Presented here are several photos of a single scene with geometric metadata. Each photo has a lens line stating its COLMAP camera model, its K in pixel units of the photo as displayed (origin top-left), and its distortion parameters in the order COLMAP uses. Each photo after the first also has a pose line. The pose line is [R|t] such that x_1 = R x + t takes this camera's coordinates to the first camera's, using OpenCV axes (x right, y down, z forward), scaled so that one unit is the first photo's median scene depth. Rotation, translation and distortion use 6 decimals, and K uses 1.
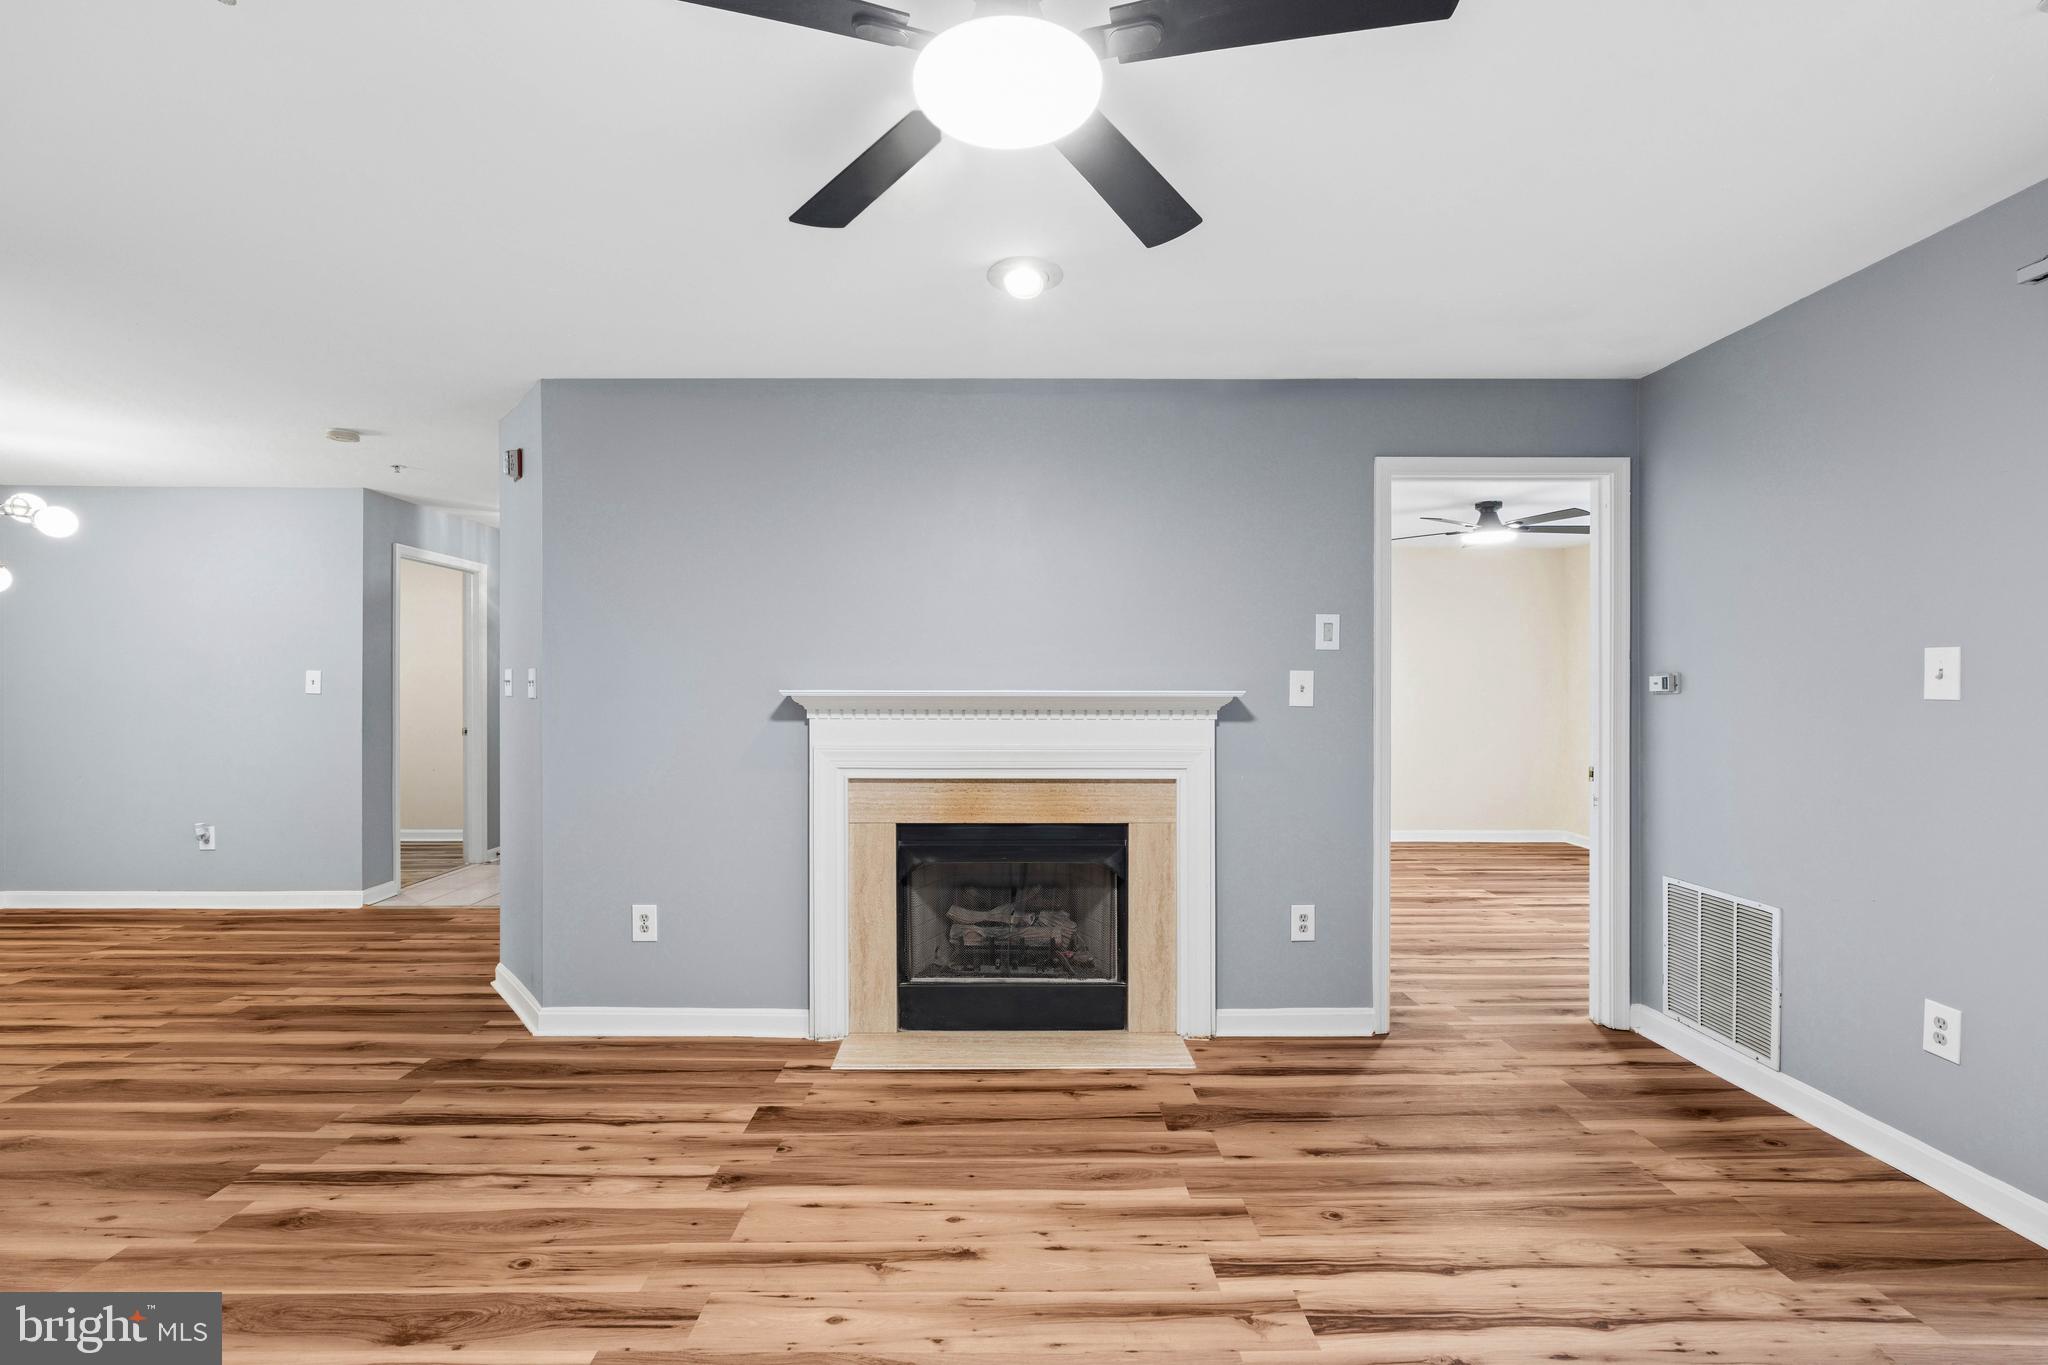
lens RADIAL K [[939.1, 0, 1020.0], [0, 939.1, 694.9], [0, 0, 1]] dist [-0.006879, 0.002392]
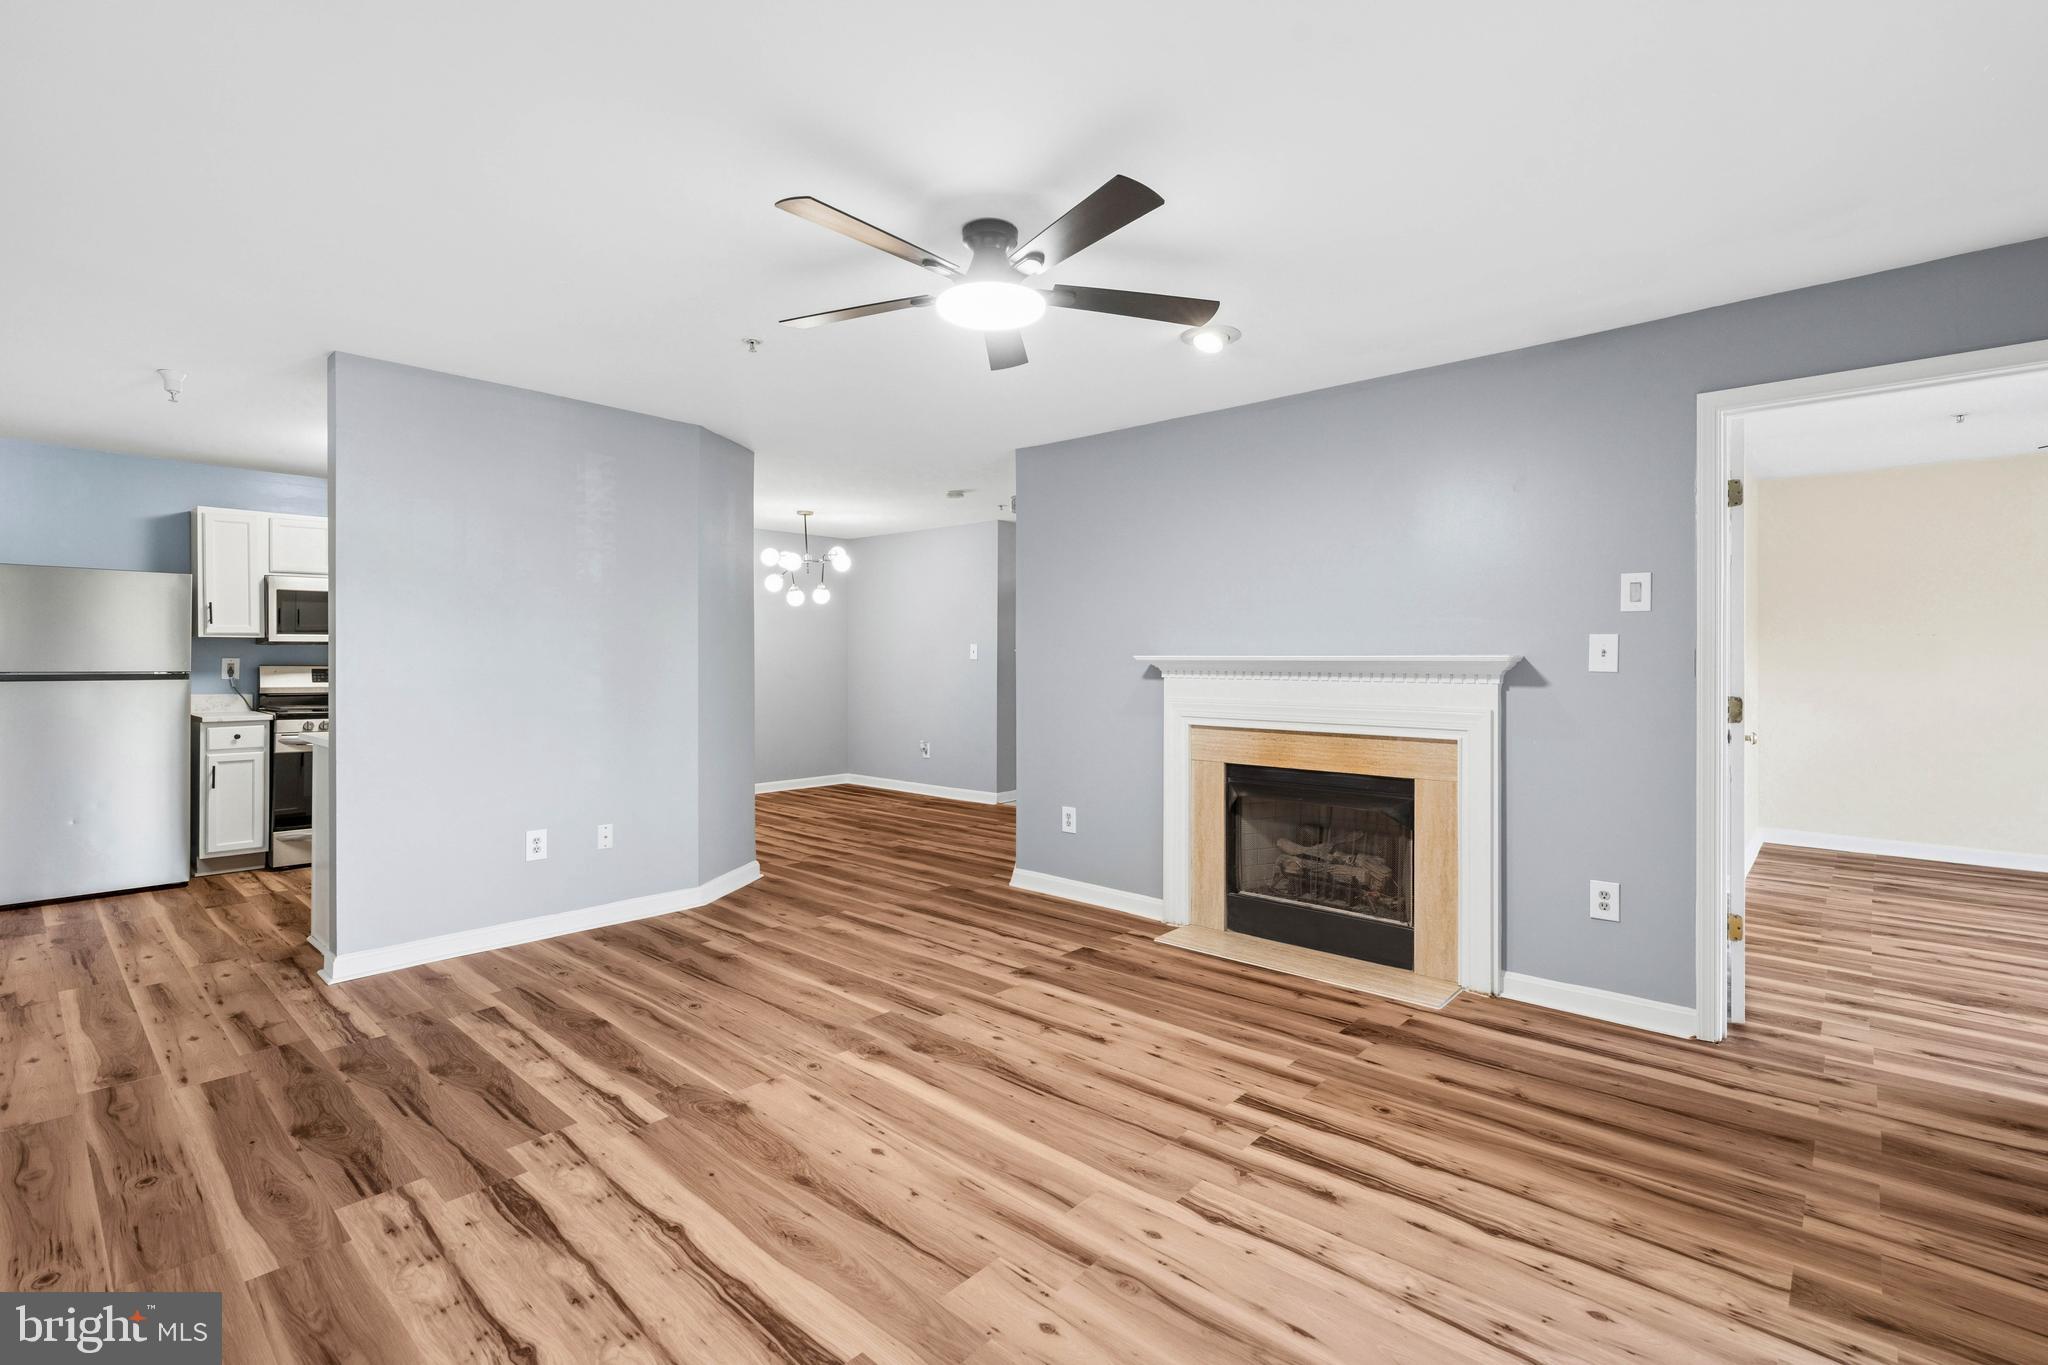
lens RADIAL K [[939.1, 0, 1008.7], [0, 939.1, 661.0], [0, 0, 1]] dist [-0.006879, 0.002392]
pose [[0.728115, 0.001725, -0.685453, 0.517719], [-0.003676, 0.999992, -0.001388, 0.004995], [0.685445, 0.003530, 0.728116, -0.102261]]
